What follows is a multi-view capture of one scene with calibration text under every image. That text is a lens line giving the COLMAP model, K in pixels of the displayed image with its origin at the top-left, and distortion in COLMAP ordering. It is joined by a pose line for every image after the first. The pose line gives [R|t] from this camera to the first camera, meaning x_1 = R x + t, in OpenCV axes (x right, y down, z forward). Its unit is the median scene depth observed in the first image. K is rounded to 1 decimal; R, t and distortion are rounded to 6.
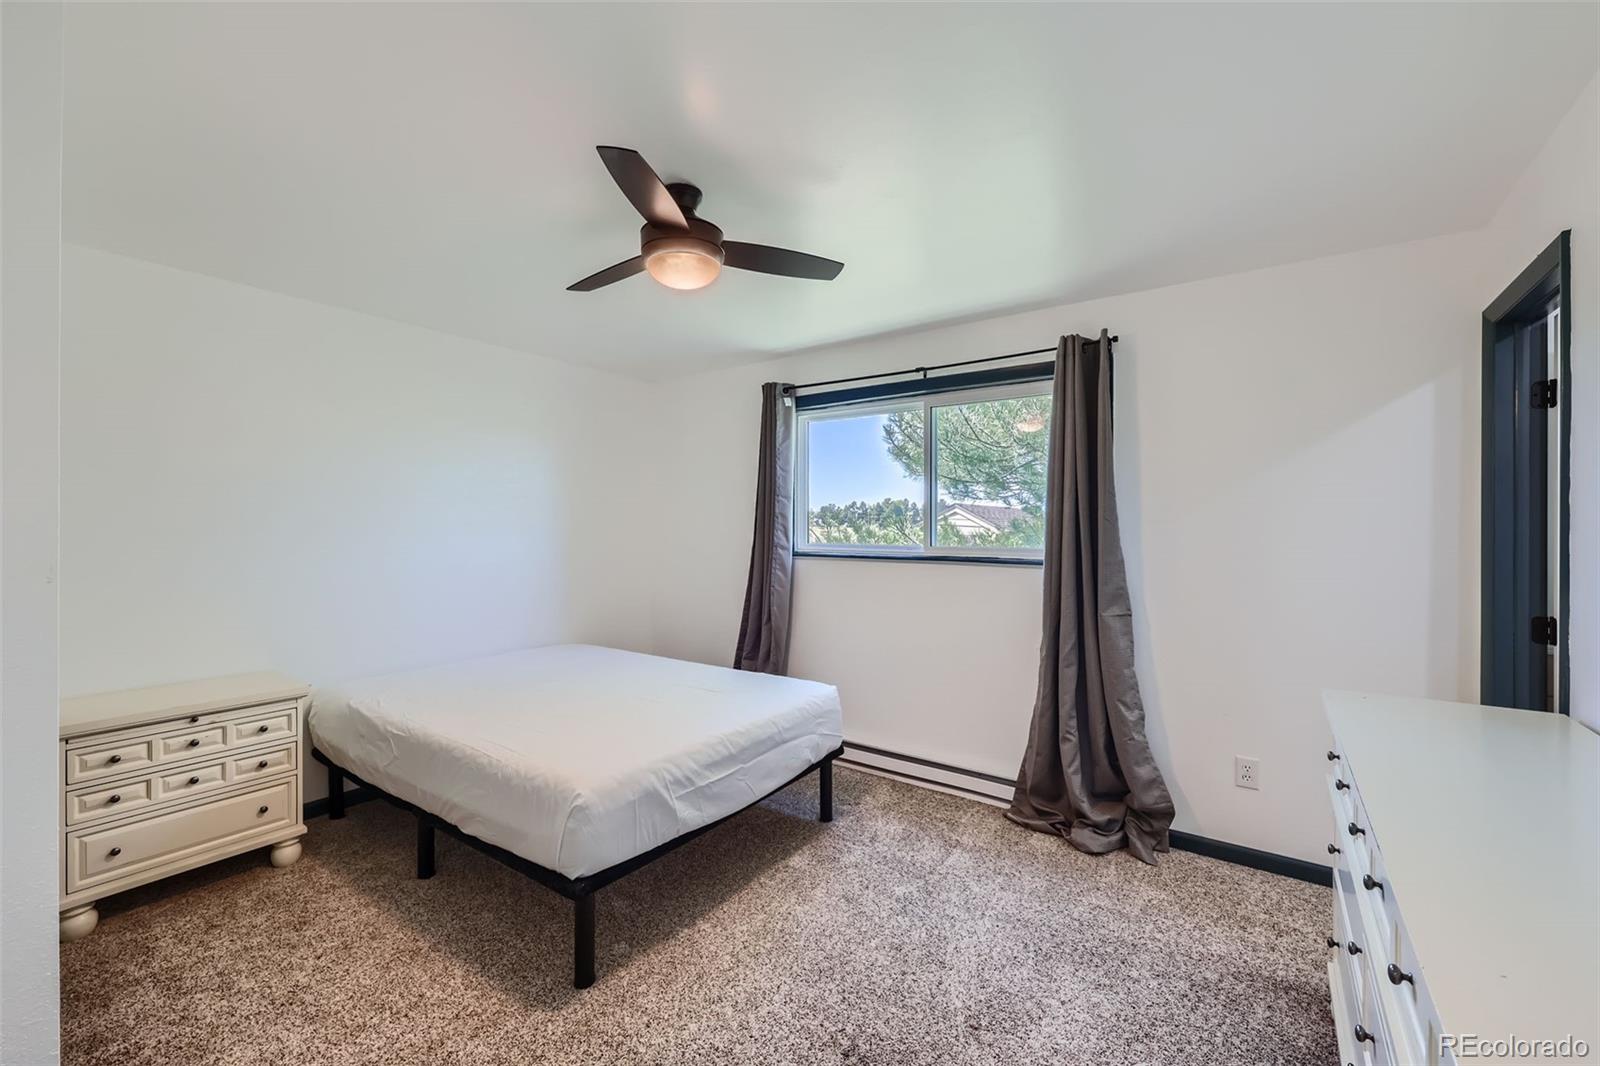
lens RADIAL K [[651.4, 0, 792.5], [0, 651.4, 534.1], [0, 0, 1]] dist [-0.001223, 0.000348]
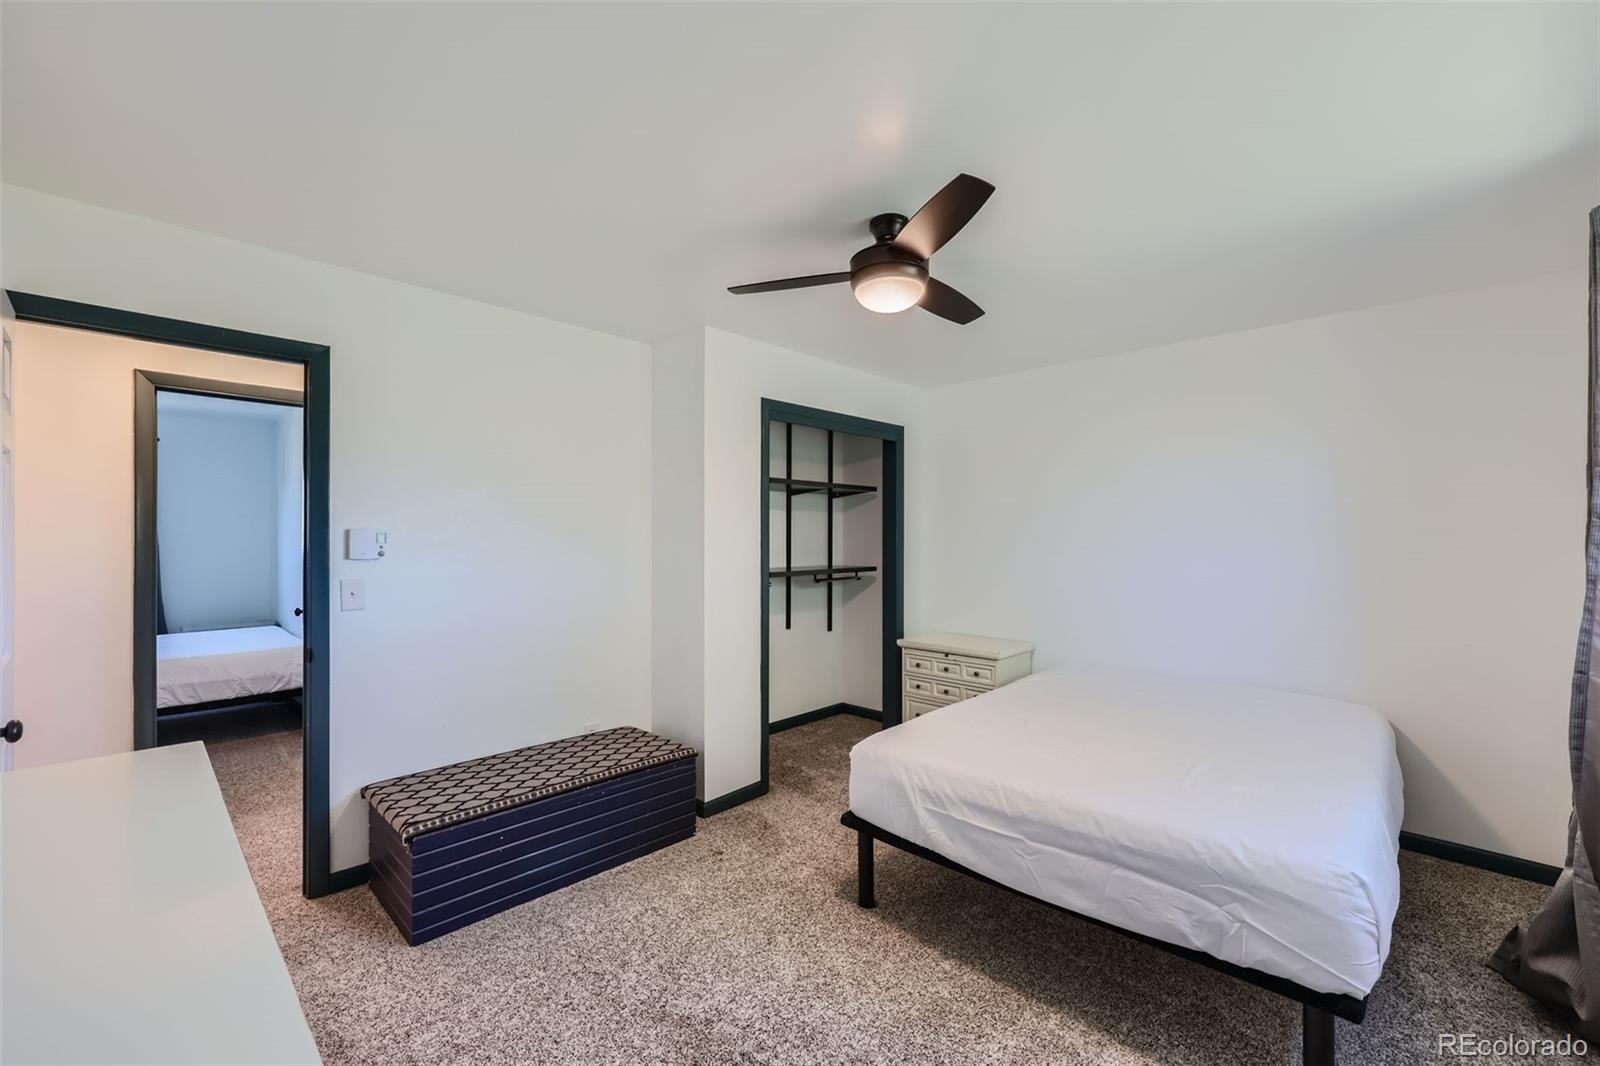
lens RADIAL K [[651.4, 0, 796.5], [0, 651.4, 538.3], [0, 0, 1]] dist [-0.001223, 0.000348]
pose [[-0.154417, -0.002817, -0.988002, 0.817928], [-0.002298, 0.999994, -0.002492, -0.007963], [0.988003, 0.001886, -0.154423, 0.925645]]
